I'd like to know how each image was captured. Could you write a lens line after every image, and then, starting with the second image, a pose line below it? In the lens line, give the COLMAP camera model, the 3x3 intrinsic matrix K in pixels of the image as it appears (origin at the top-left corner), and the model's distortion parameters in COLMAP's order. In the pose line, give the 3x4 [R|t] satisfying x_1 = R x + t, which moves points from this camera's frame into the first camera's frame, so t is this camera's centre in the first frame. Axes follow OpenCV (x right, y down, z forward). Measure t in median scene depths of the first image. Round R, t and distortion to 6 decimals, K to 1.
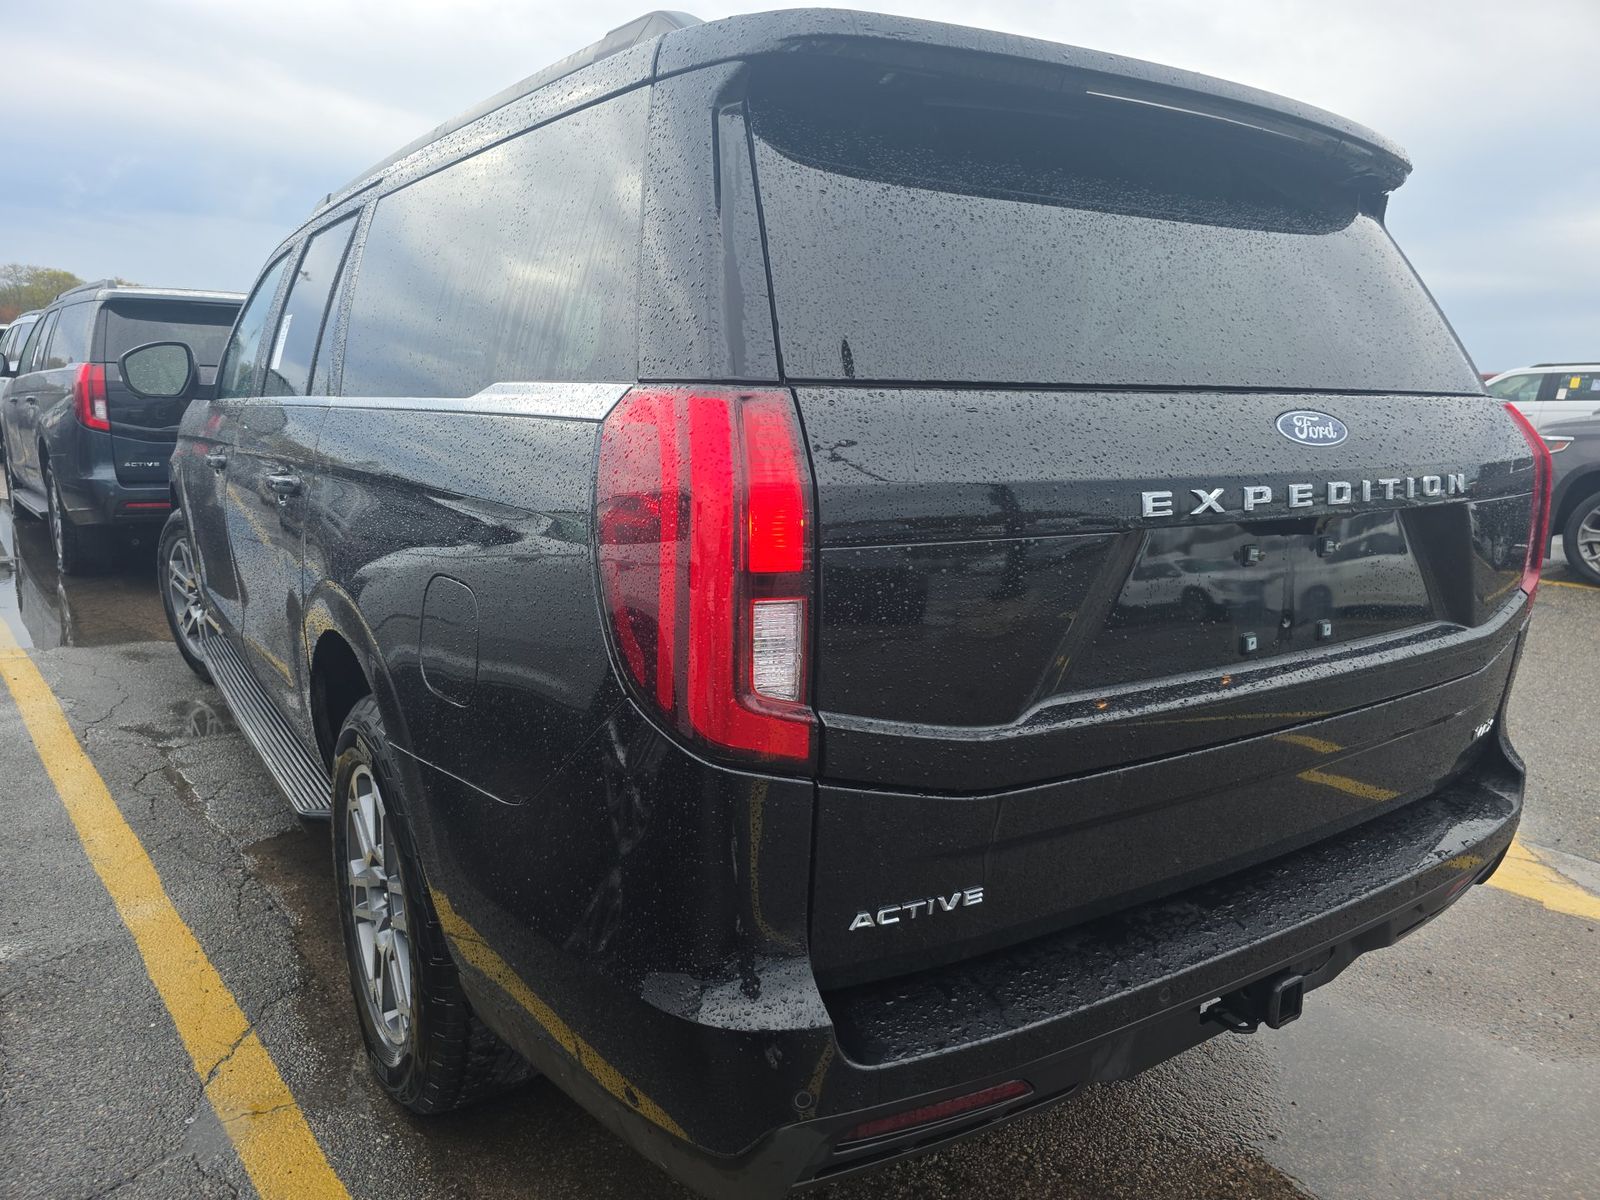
lens RADIAL K [[1157.7, 0, 800.0], [0, 1157.7, 600.0], [0, 0, 1]] dist [0.006102, -0.001373]
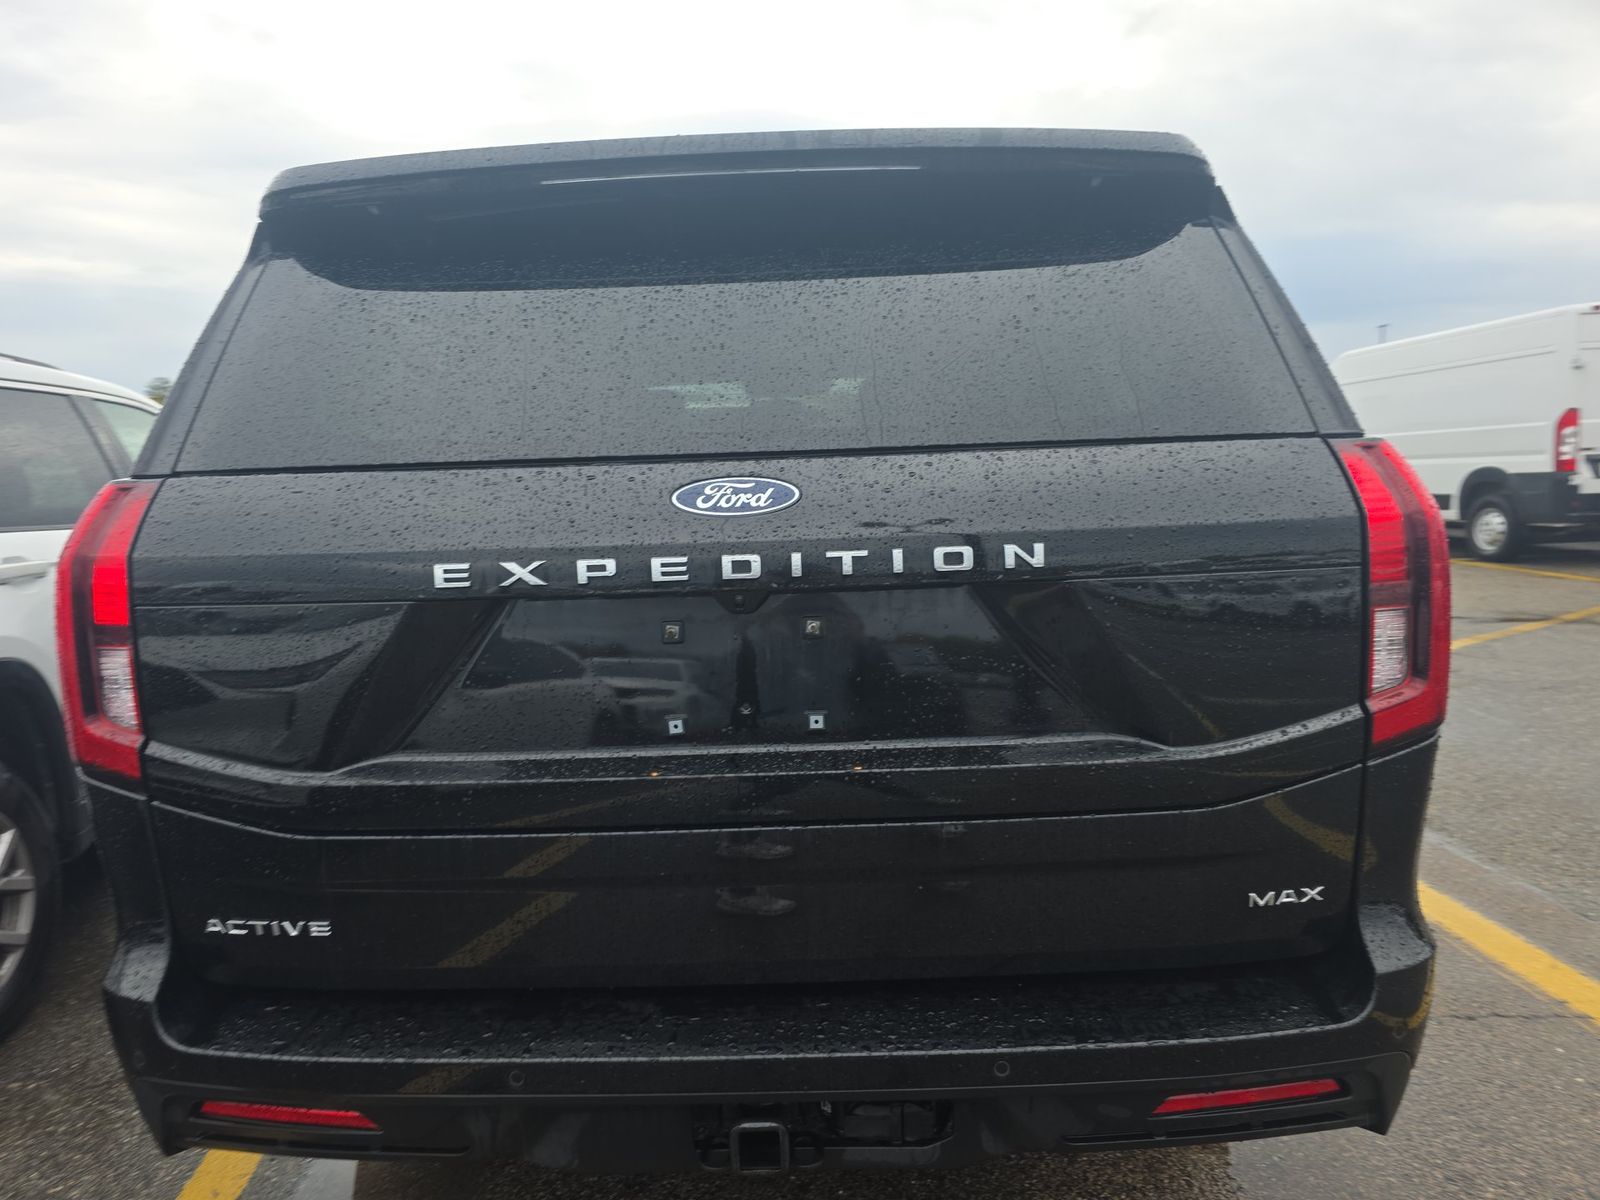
lens RADIAL K [[1176.0, 0, 798.9], [0, 1176.0, 553.2], [0, 0, 1]] dist [0.005587, -0.068938]
pose [[0.833359, 0.008775, -0.552662, 1.076921], [-0.056692, 0.995958, -0.069673, -0.044439], [0.549816, 0.089394, 0.830488, 0.278733]]
